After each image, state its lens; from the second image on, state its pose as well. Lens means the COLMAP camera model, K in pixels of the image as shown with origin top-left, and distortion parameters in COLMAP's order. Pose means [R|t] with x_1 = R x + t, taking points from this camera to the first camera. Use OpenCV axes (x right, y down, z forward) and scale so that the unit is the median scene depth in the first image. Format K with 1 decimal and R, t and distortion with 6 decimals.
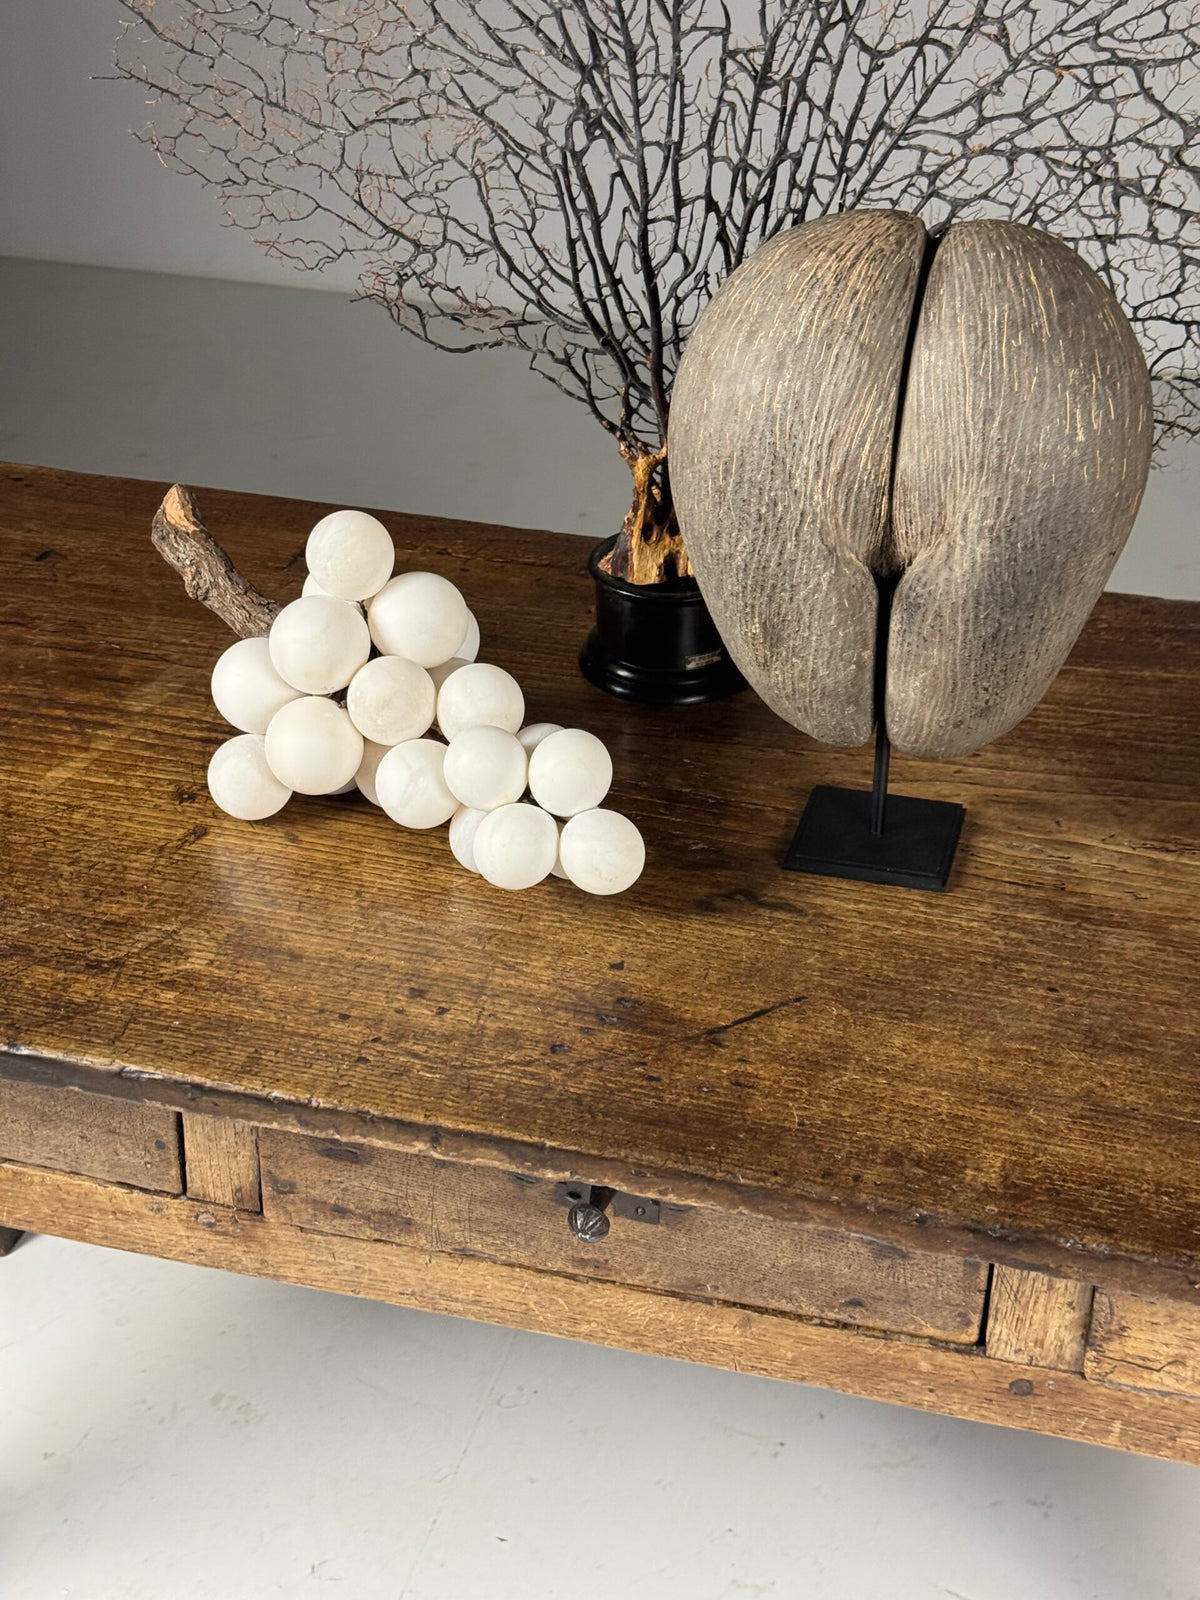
lens RADIAL K [[2252.3, 0, 584.0], [0, 2252.3, 819.9], [0, 0, 1]] dist [0.145328, -0.056814]
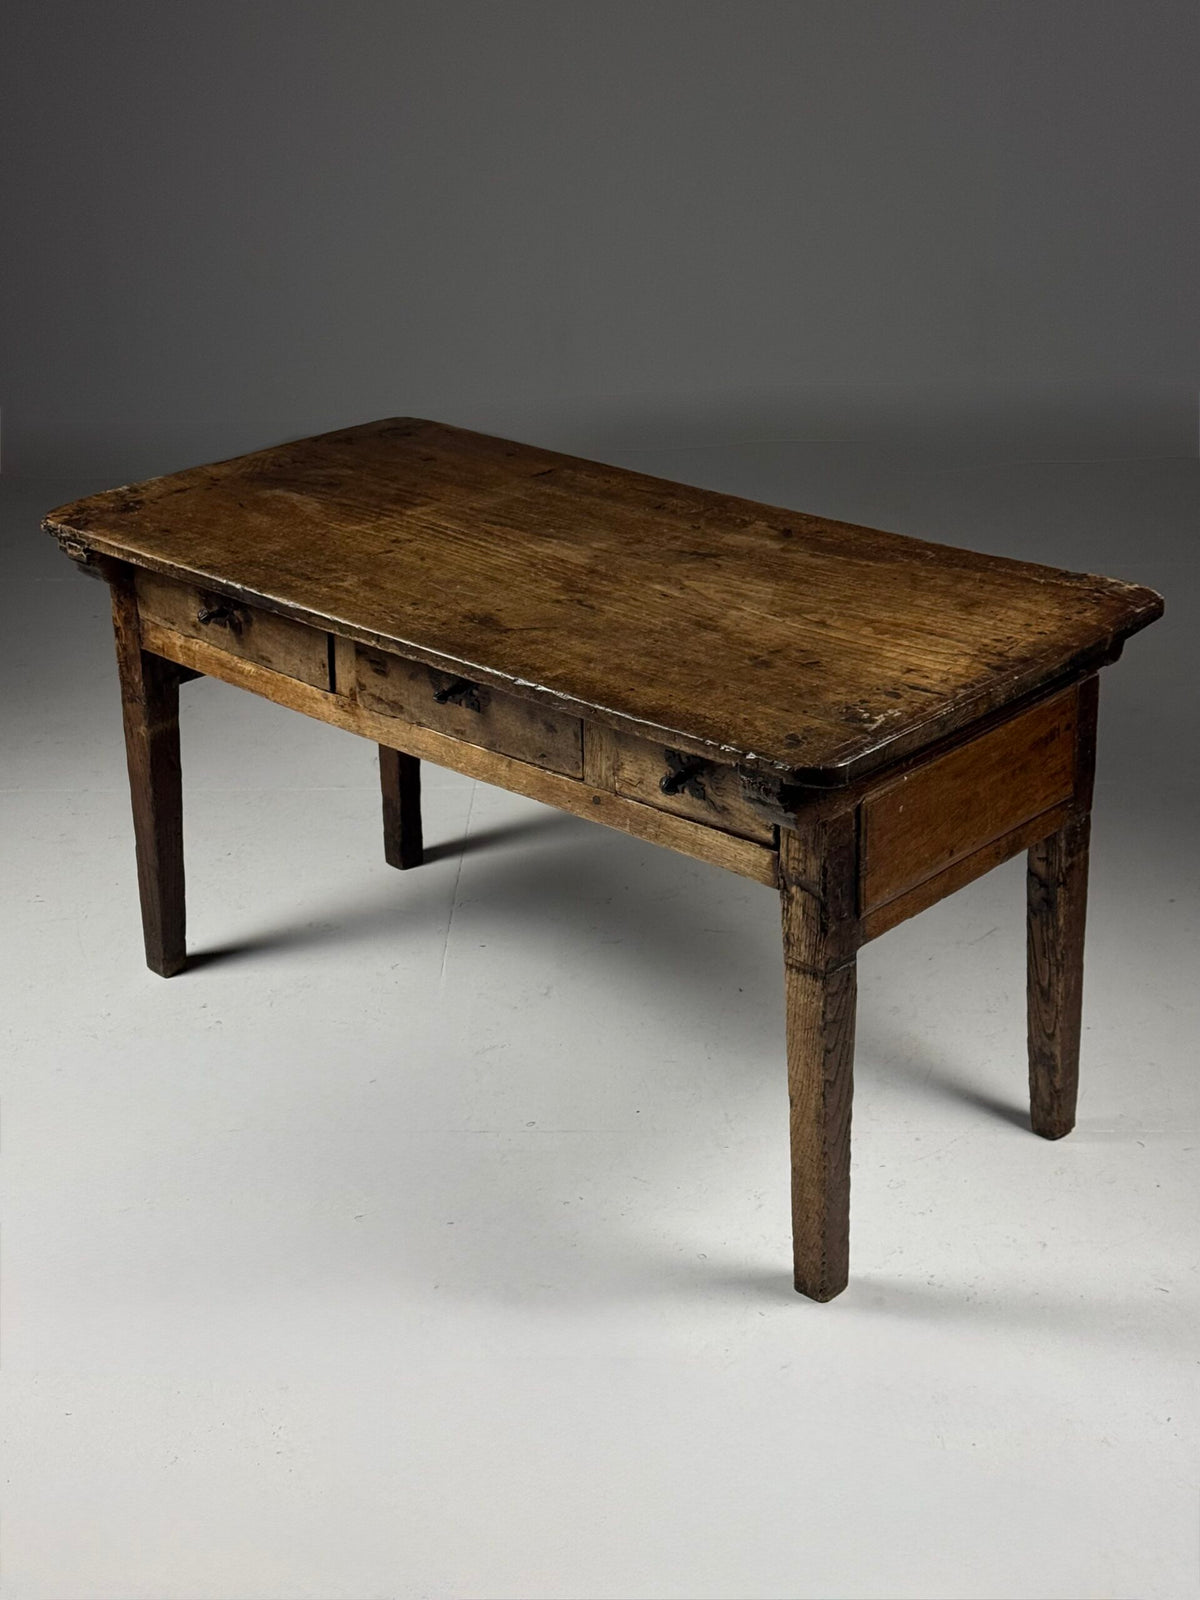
lens RADIAL K [[2451.8, 0, 603.1], [0, 2451.8, 841.0], [0, 0, 1]] dist [0.137169, 0.040182]
pose [[0.887226, 0.174412, -0.427095, 1.198079], [-0.215781, 0.975159, -0.050029, 0.389500], [0.407760, 0.136546, 0.902822, -1.169813]]
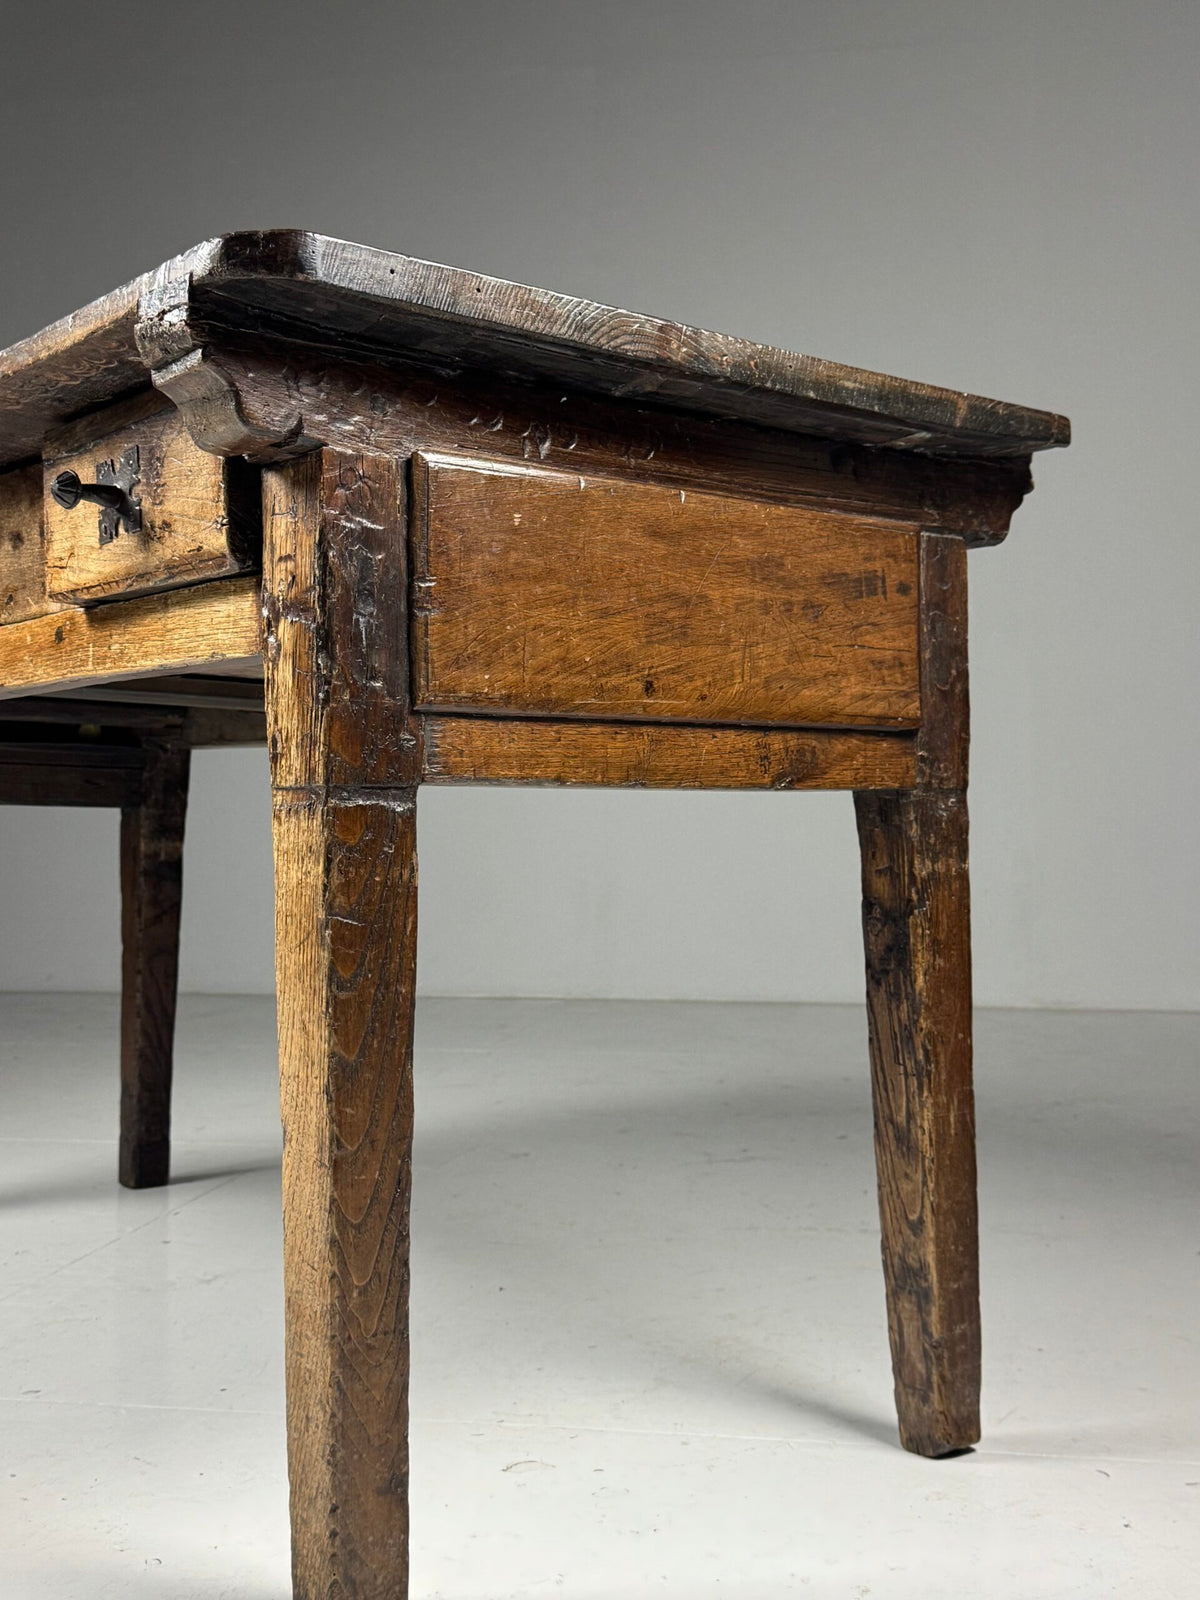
lens RADIAL K [[1852.2, 0, 600.0], [0, 1852.2, 800.0], [0, 0, 1]] dist [0.171305, -0.305984]
pose [[0.815146, -0.015088, -0.579059, 1.020074], [-0.299688, 0.844488, -0.443877, 0.681440], [0.495705, 0.535362, 0.683859, 0.436738]]
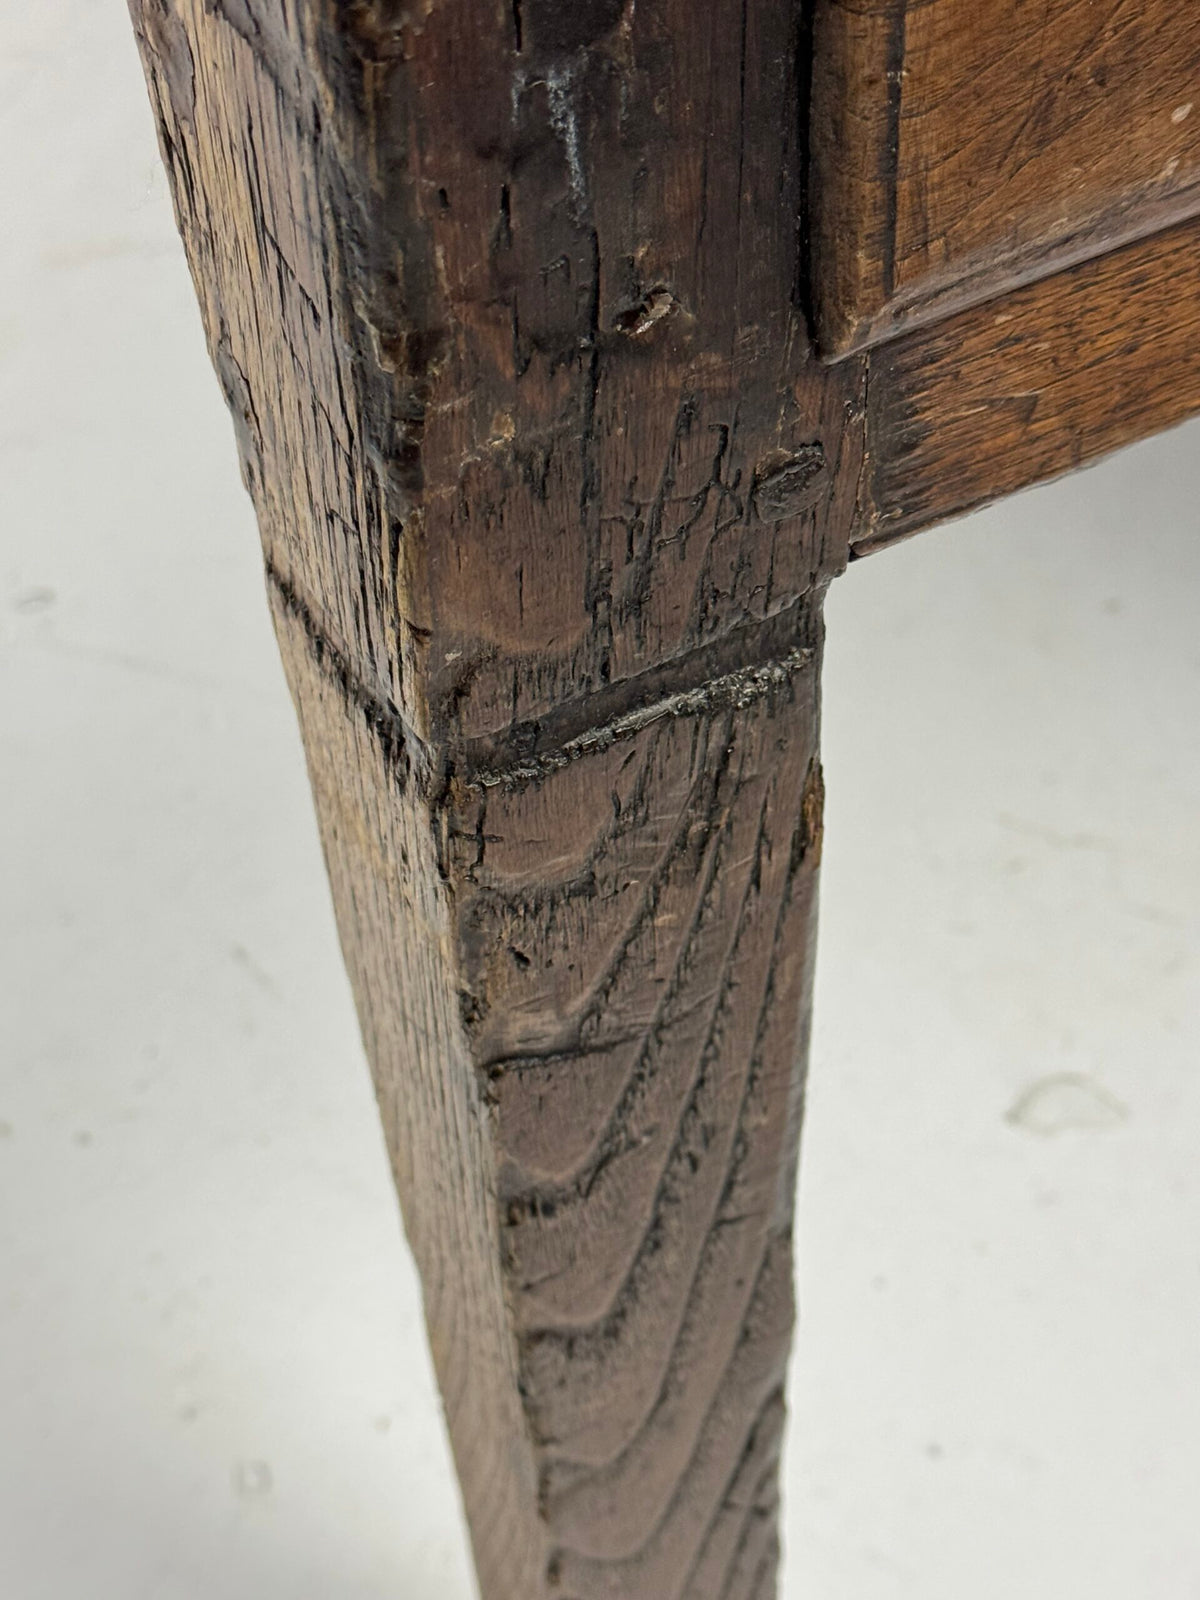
lens RADIAL K [[2794.0, 0, 600.0], [0, 2794.0, 800.0], [0, 0, 1]] dist [0.145026, -0.115907]
pose [[0.698216, 0.503033, -0.509364, 0.610917], [-0.344044, 0.859744, 0.377457, 0.237811], [0.627796, -0.088303, 0.773353, 0.718008]]
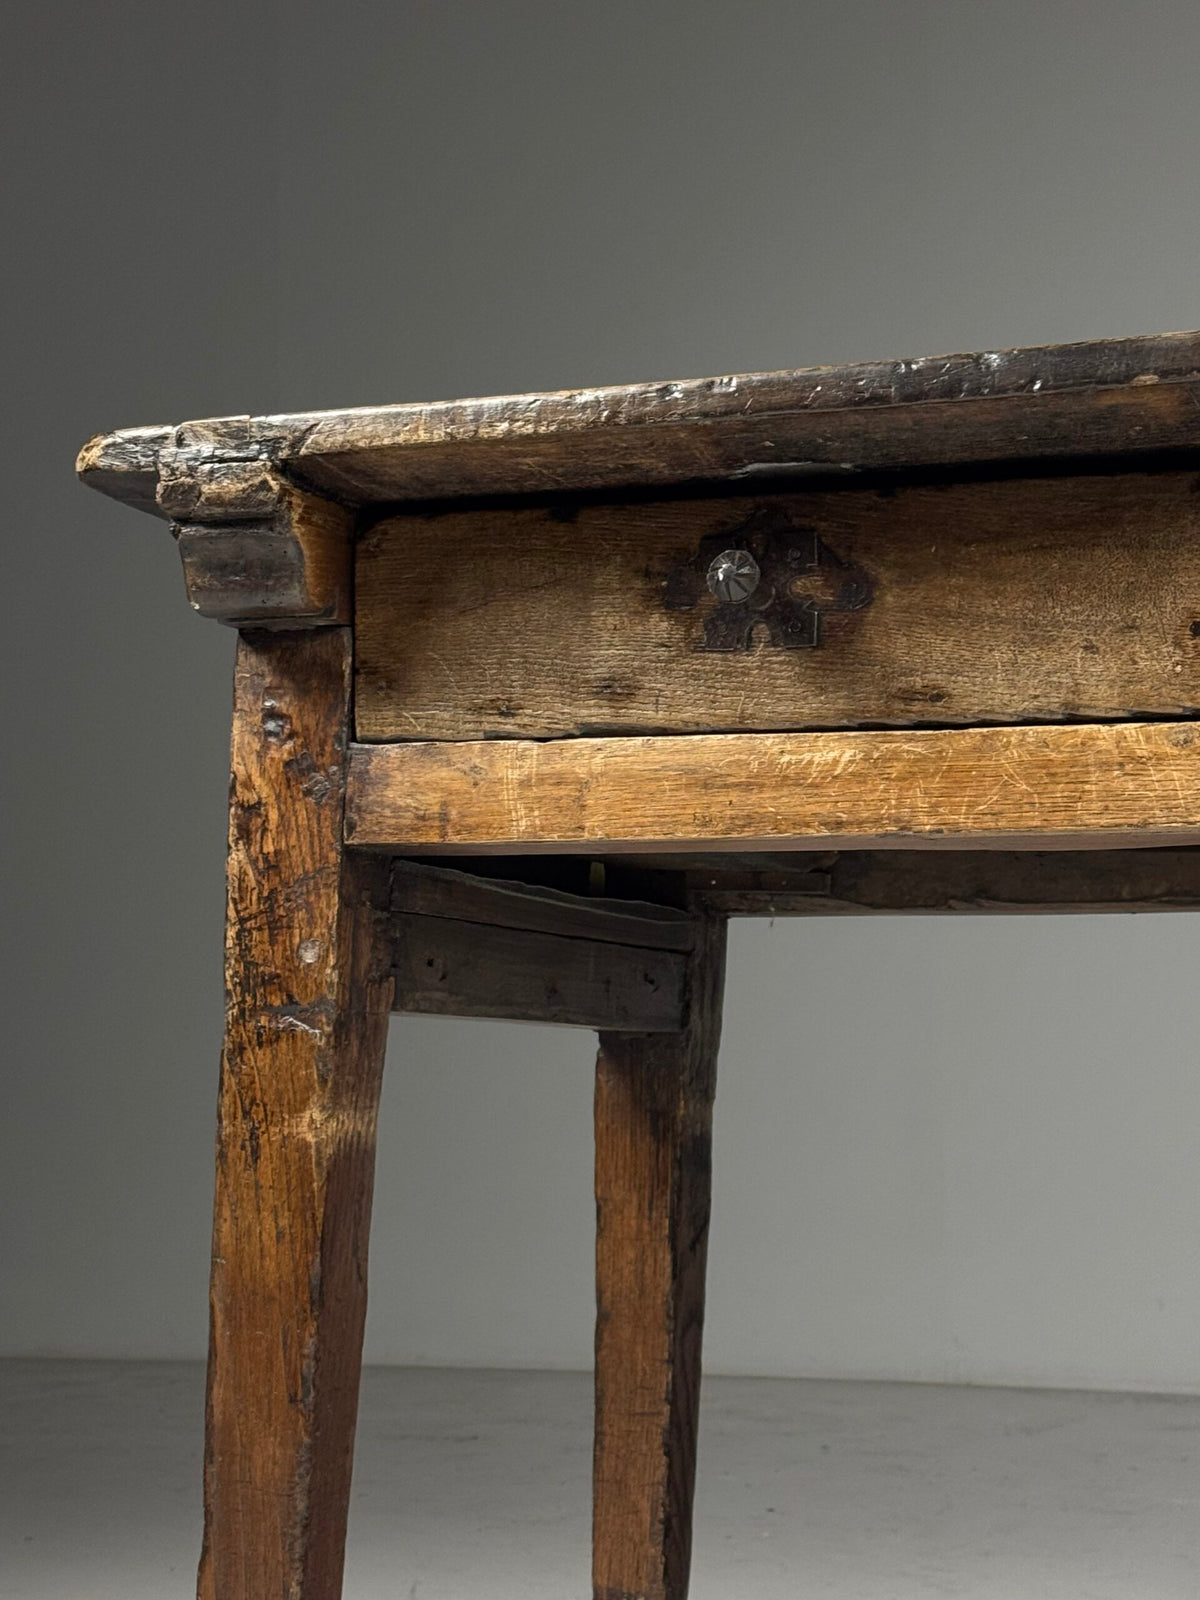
lens RADIAL K [[3120.4, 0, 626.2], [0, 3120.4, 810.4], [0, 0, 1]] dist [0.147532, 0.017162]
pose [[0.994235, -0.022172, -0.104904, -0.270409], [-0.044215, 0.806548, -0.589513, 0.831614], [0.097681, 0.590753, 0.800918, 0.168970]]
